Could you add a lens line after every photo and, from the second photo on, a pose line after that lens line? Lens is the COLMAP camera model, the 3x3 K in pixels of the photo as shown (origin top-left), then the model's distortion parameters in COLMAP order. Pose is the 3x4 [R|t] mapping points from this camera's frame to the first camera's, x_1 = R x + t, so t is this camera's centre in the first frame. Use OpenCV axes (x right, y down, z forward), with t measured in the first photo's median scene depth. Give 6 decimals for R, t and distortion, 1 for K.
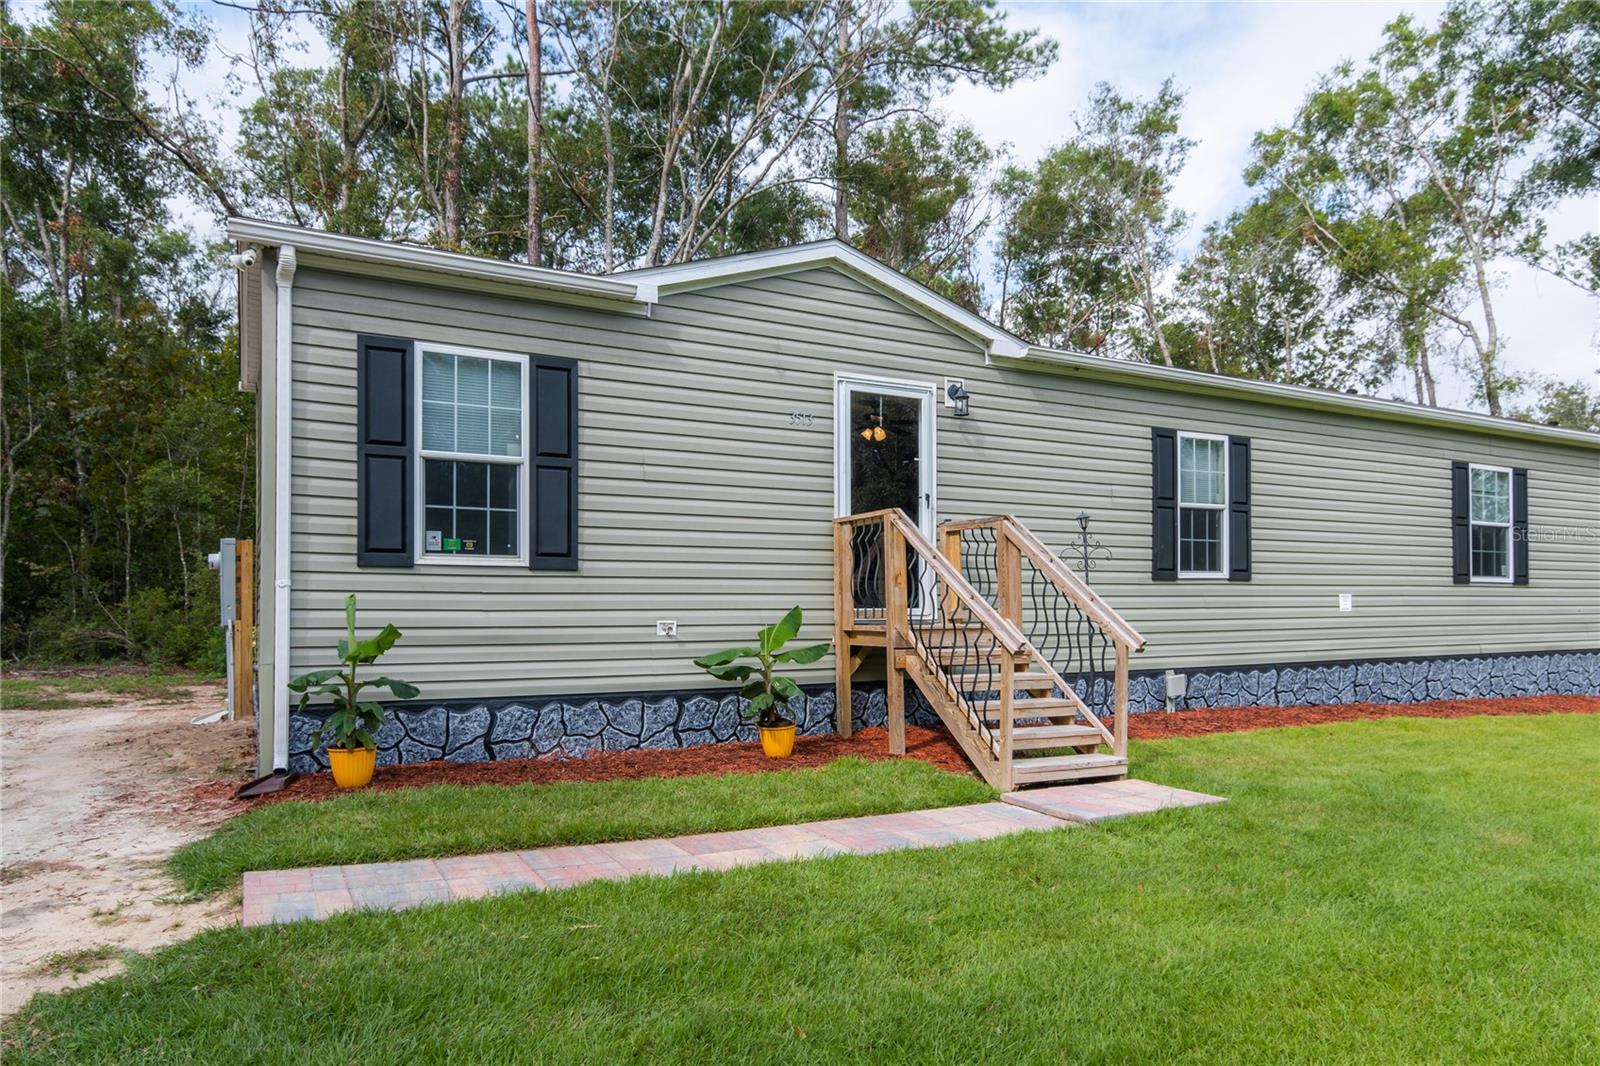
lens RADIAL K [[997.4, 0, 801.2], [0, 997.4, 589.9], [0, 0, 1]] dist [0.000259, -0.000405]
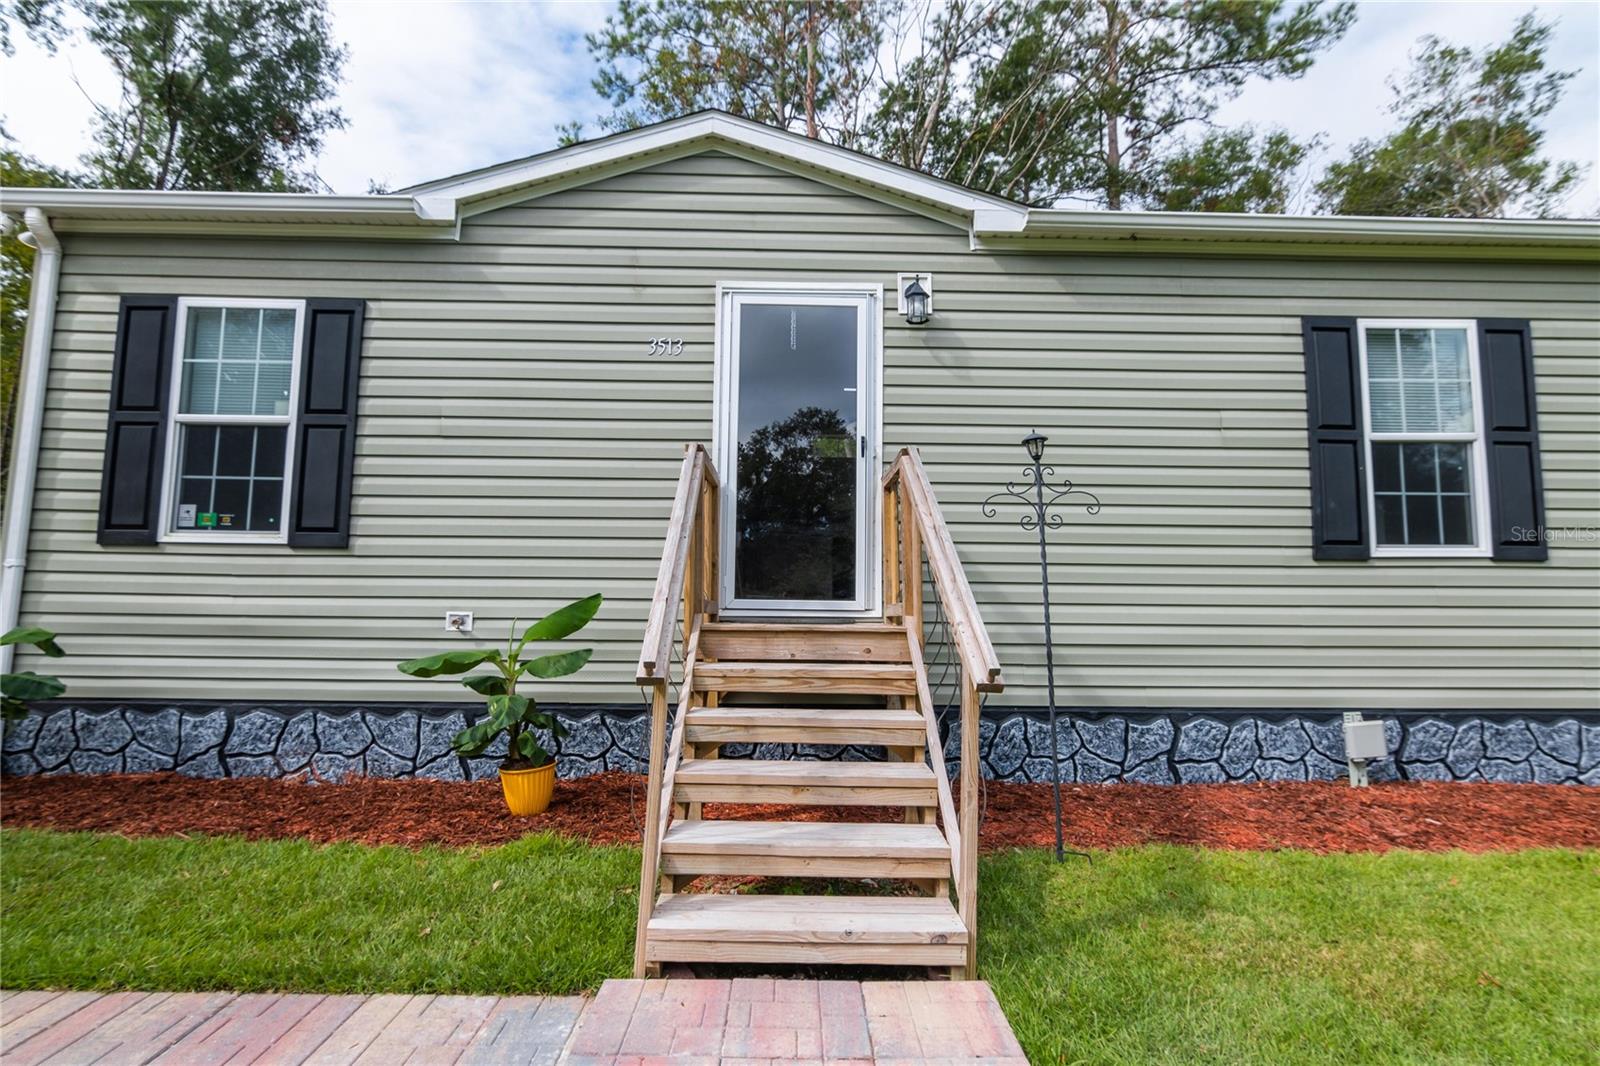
lens RADIAL K [[777.3, 0, 800.0], [0, 777.3, 533.0], [0, 0, 1]] dist [-0.006563, 0.000847]
pose [[0.891209, -0.033829, -0.452329, 0.392471], [-0.003448, 0.996681, -0.081334, 0.018325], [0.453579, 0.074045, 0.888135, 0.594525]]
